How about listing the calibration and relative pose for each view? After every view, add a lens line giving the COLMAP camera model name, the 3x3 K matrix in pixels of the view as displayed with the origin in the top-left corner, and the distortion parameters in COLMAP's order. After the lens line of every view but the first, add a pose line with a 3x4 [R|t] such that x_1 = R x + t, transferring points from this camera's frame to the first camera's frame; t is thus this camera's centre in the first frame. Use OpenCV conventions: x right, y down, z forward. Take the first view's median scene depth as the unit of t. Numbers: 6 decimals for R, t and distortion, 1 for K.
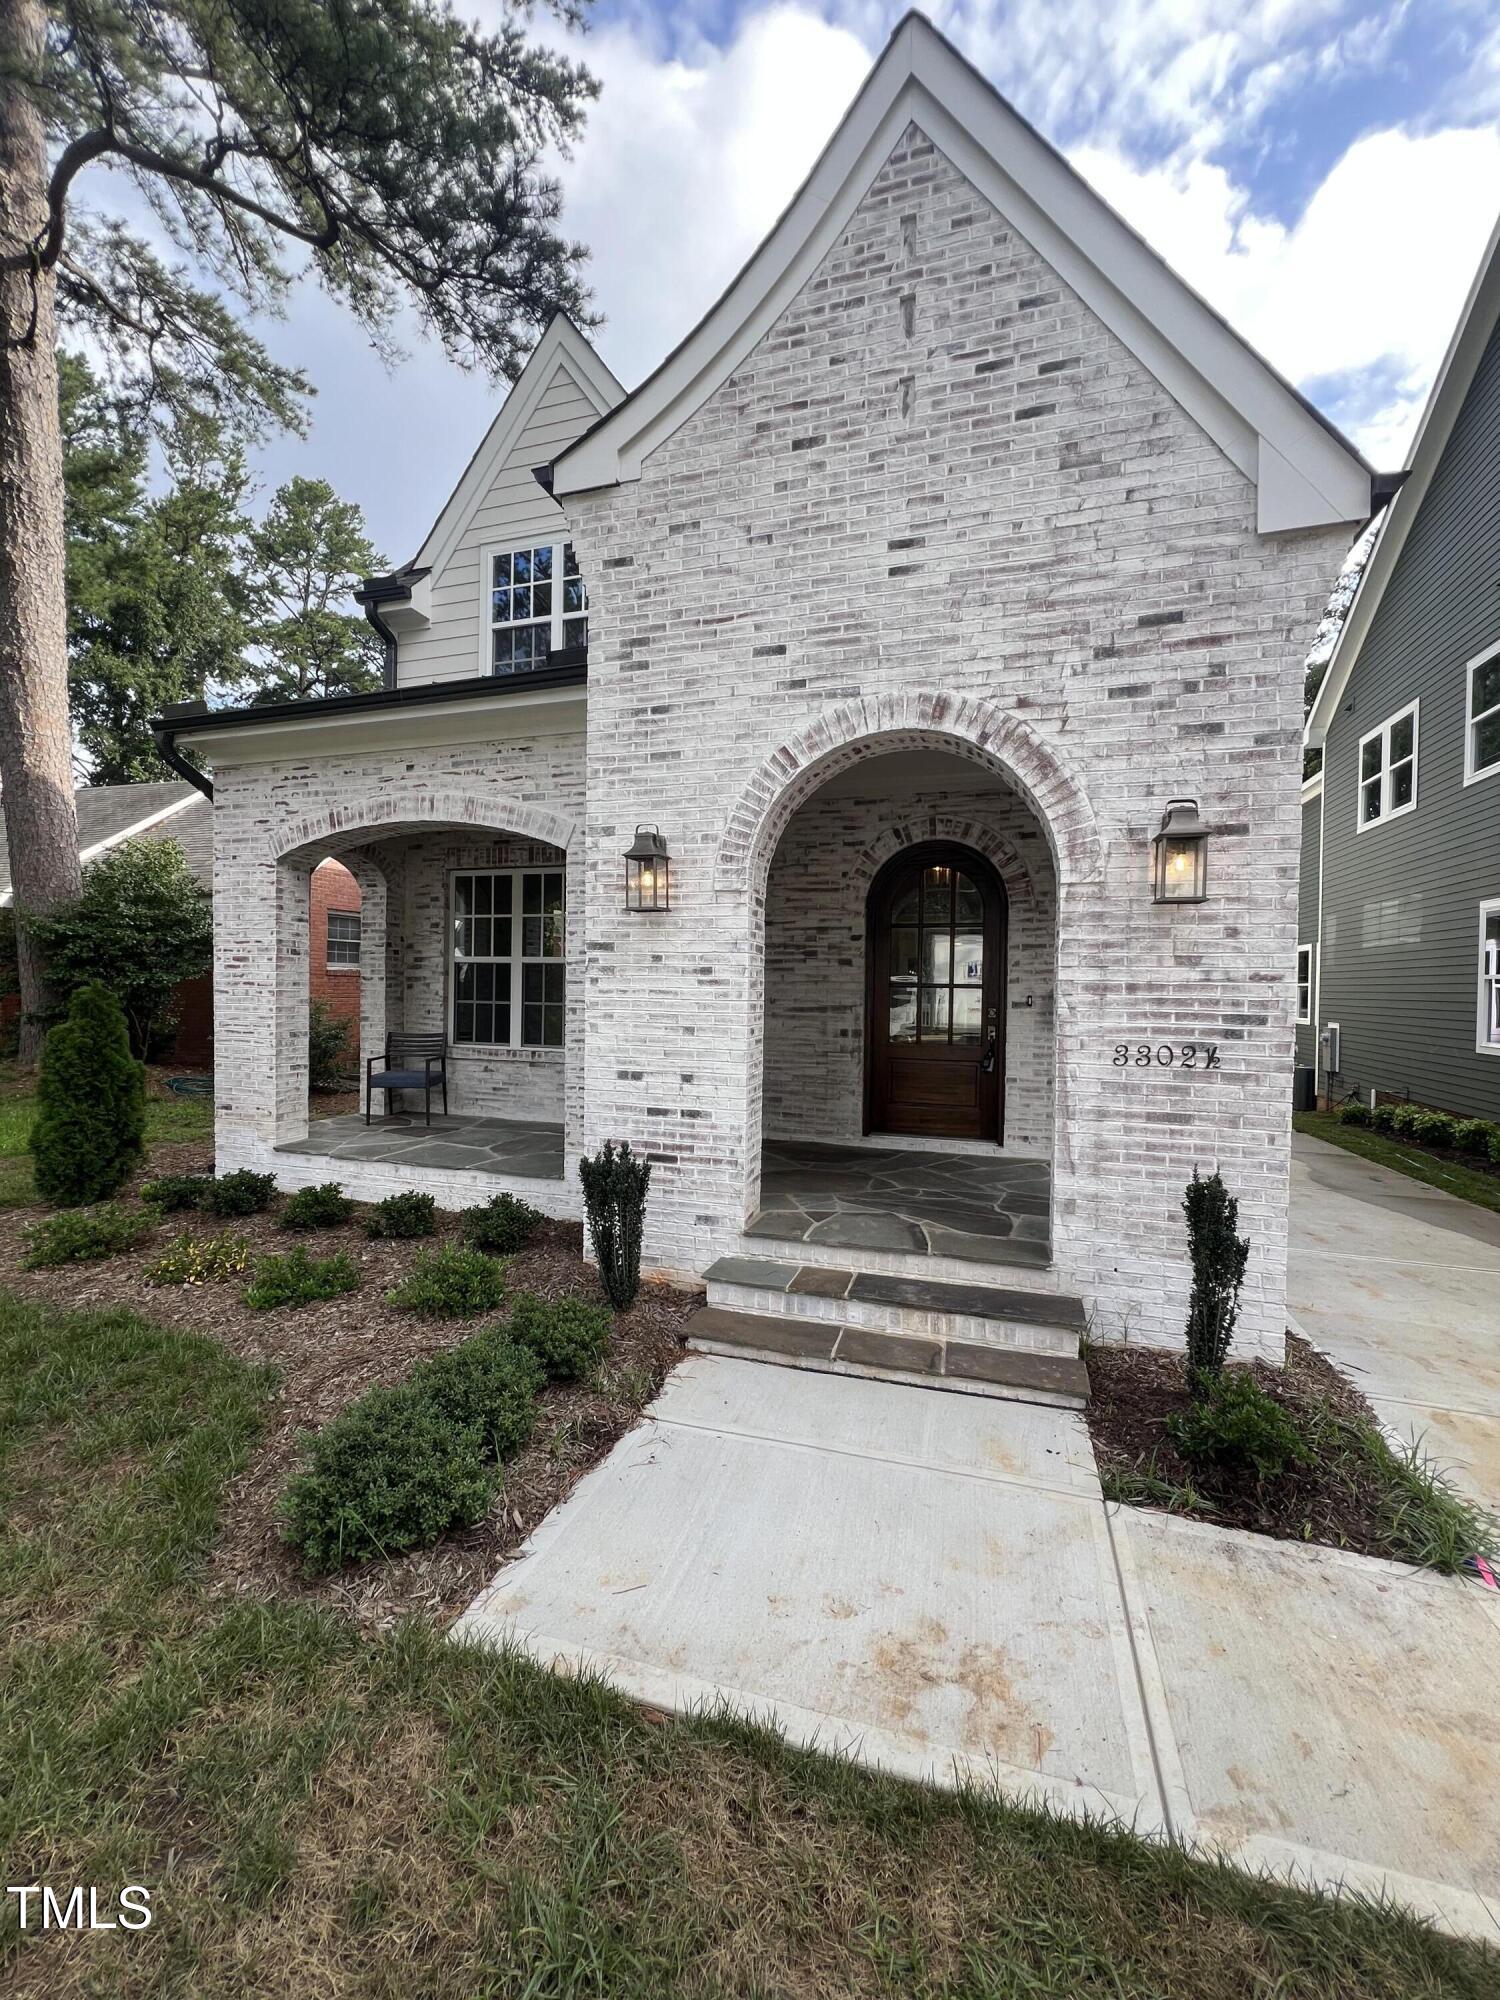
lens RADIAL K [[802.3, 0, 748.1], [0, 802.3, 996.1], [0, 0, 1]] dist [-0.000138, 0.000230]
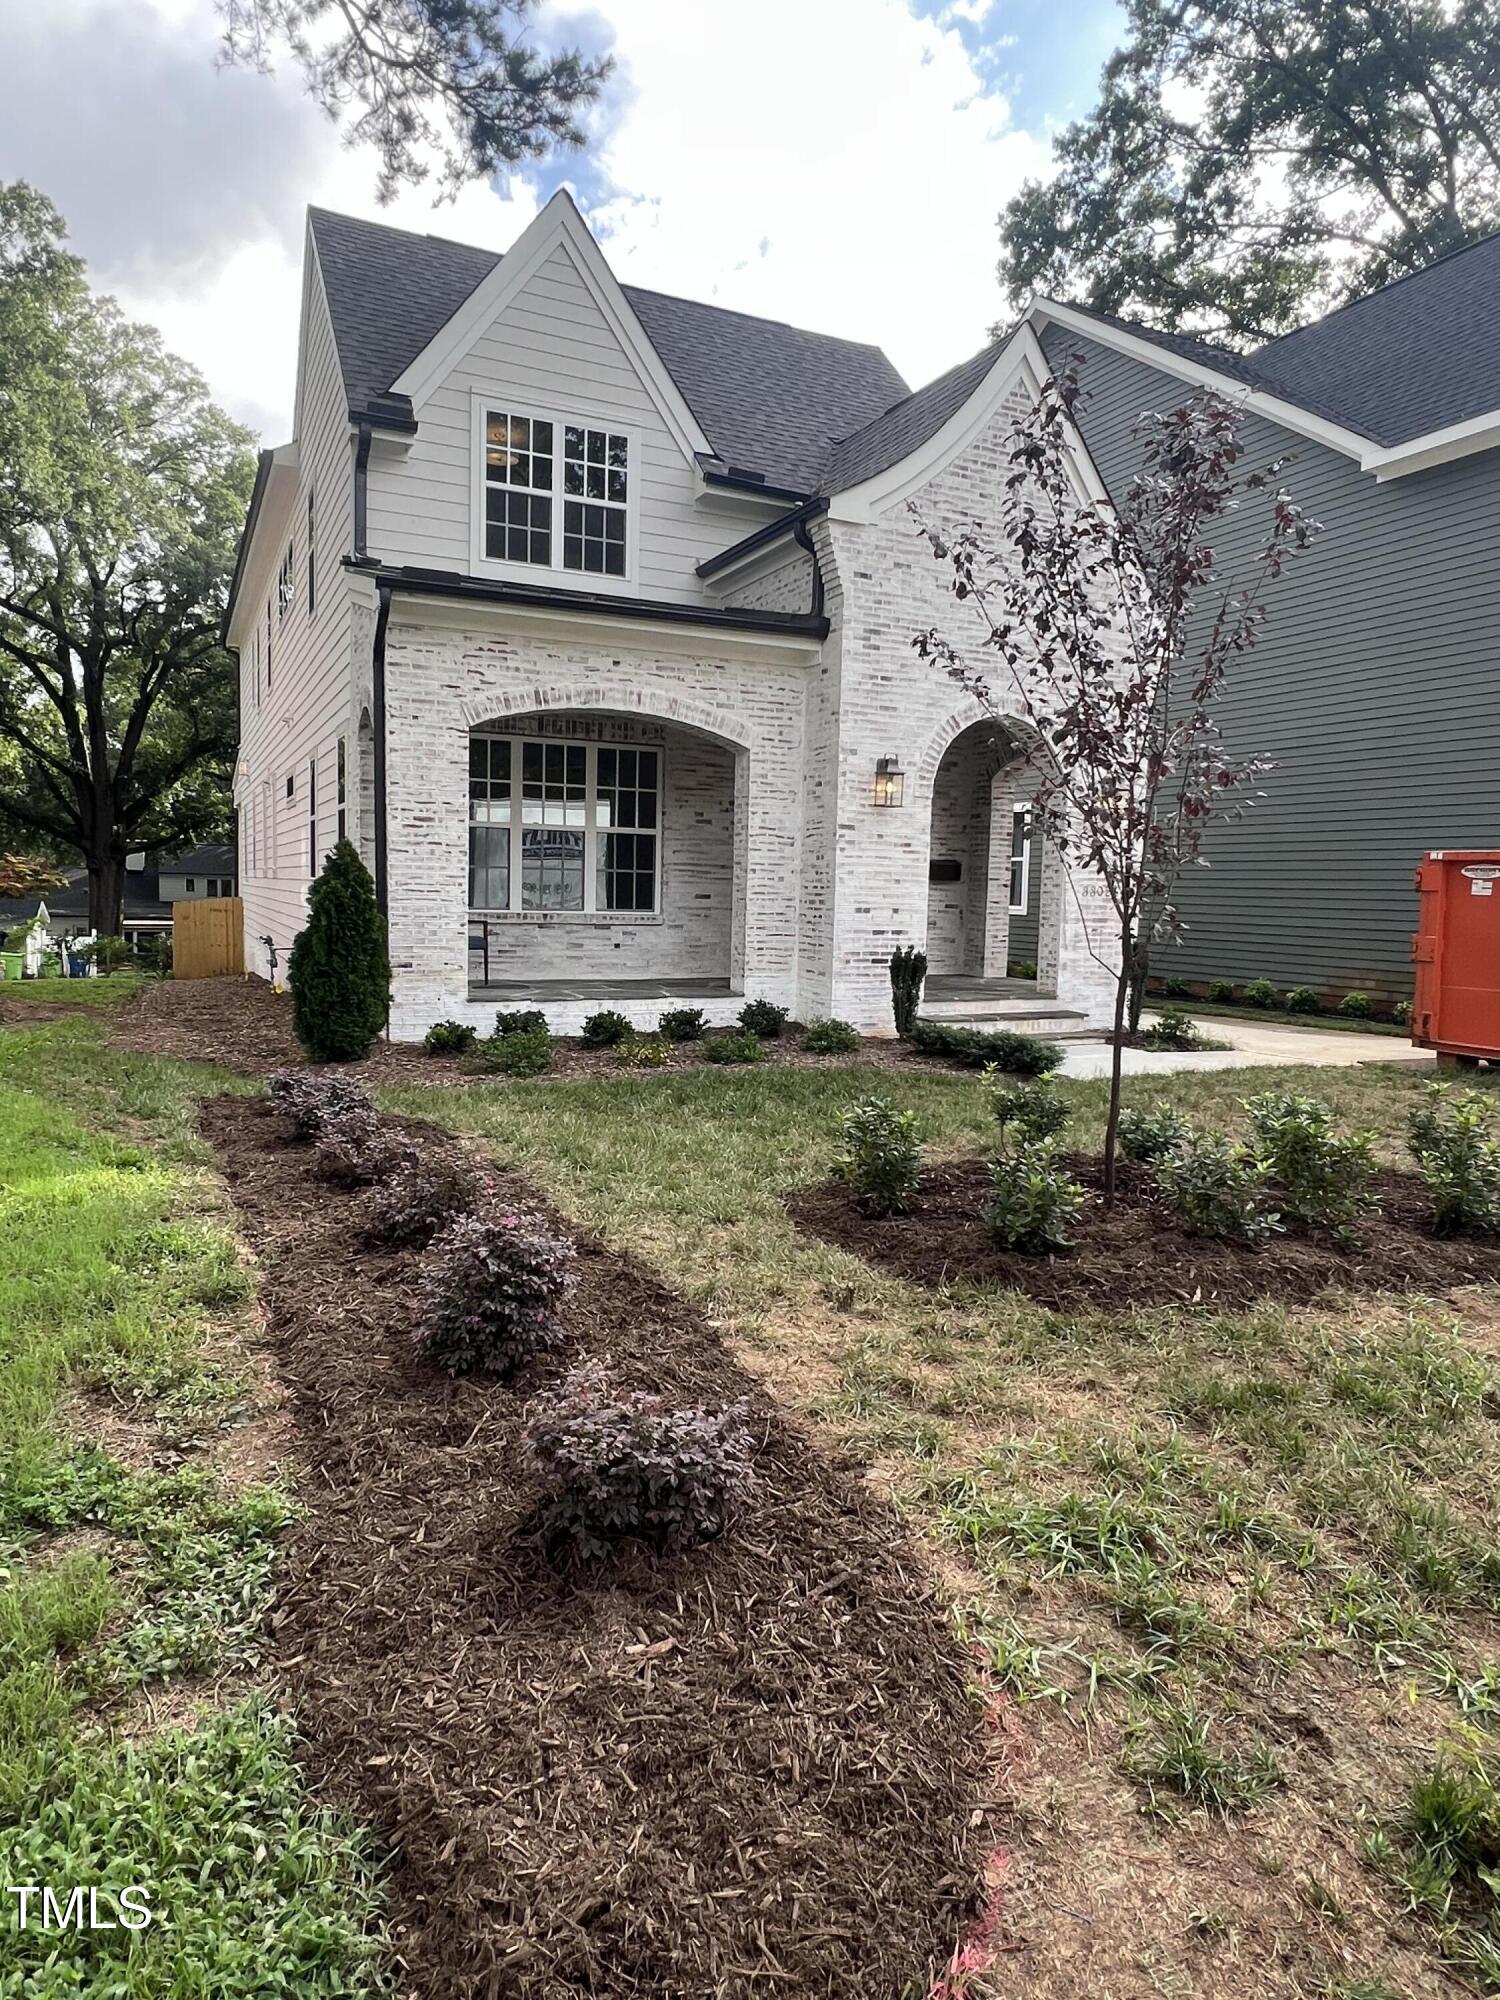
lens RADIAL K [[1212.4, 0, 741.6], [0, 1212.4, 992.8], [0, 0, 1]] dist [0.005021, -0.013345]
pose [[0.729050, -0.058048, 0.681994, -2.178810], [-0.003762, 0.996042, 0.088801, 0.055160], [-0.684450, -0.067306, 0.725947, -0.643579]]
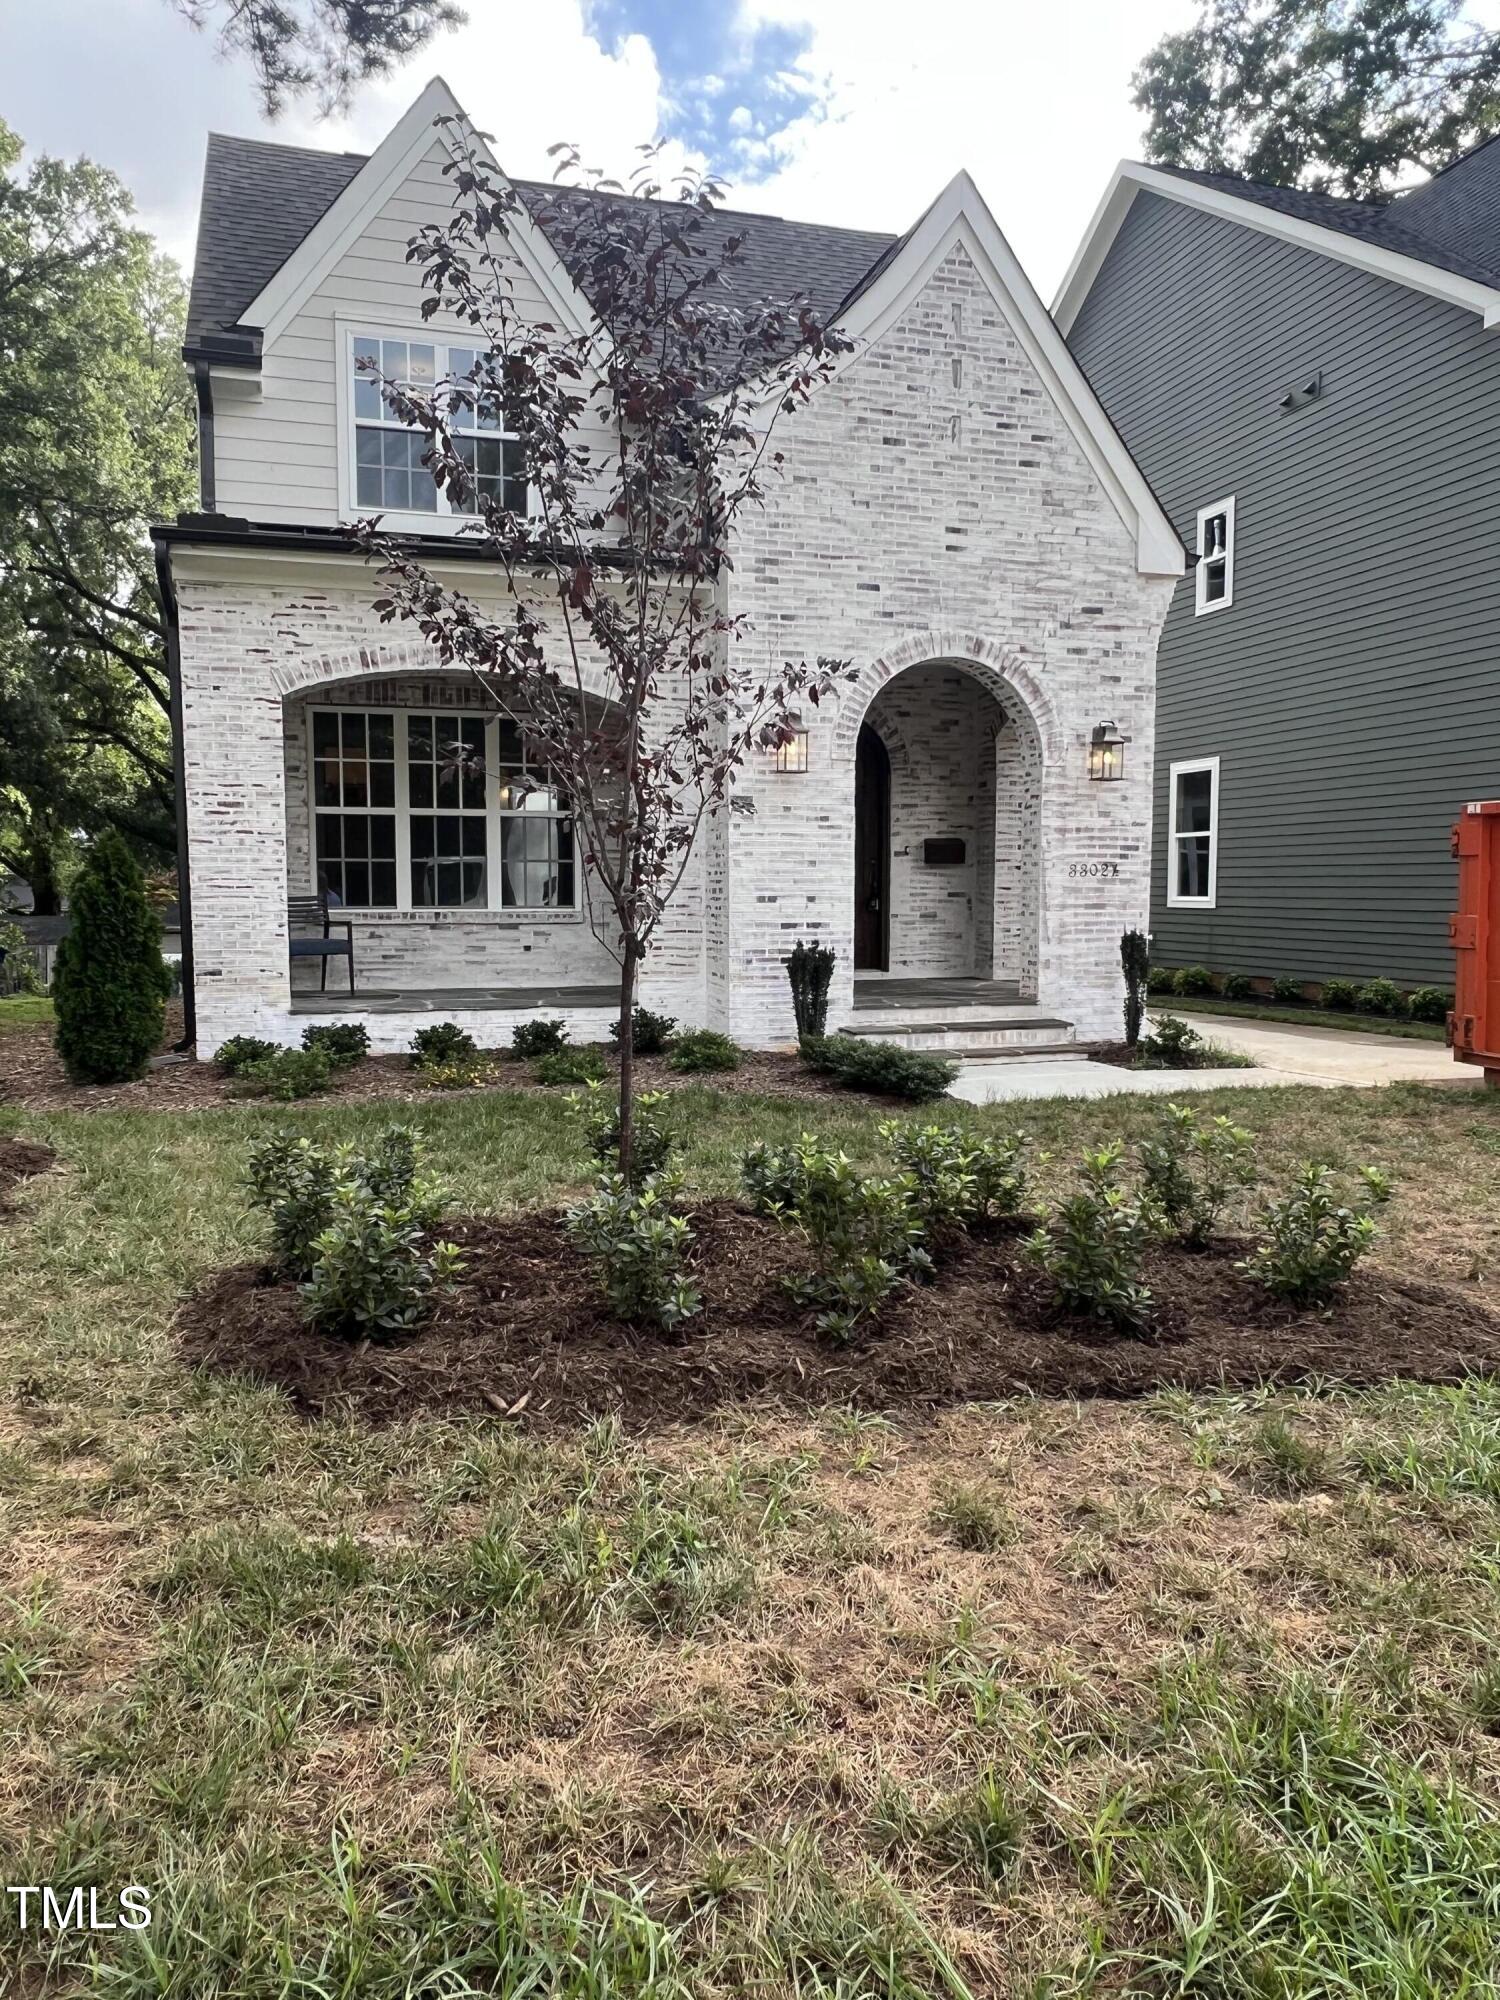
lens RADIAL K [[1365.0, 0, 749.1], [0, 1365.0, 990.8], [0, 0, 1]] dist [0.004546, -0.007823]
pose [[0.822511, -0.059053, 0.565675, -1.594831], [0.019975, 0.996981, 0.075034, 0.089498], [-0.568398, -0.050417, 0.821208, -0.900931]]
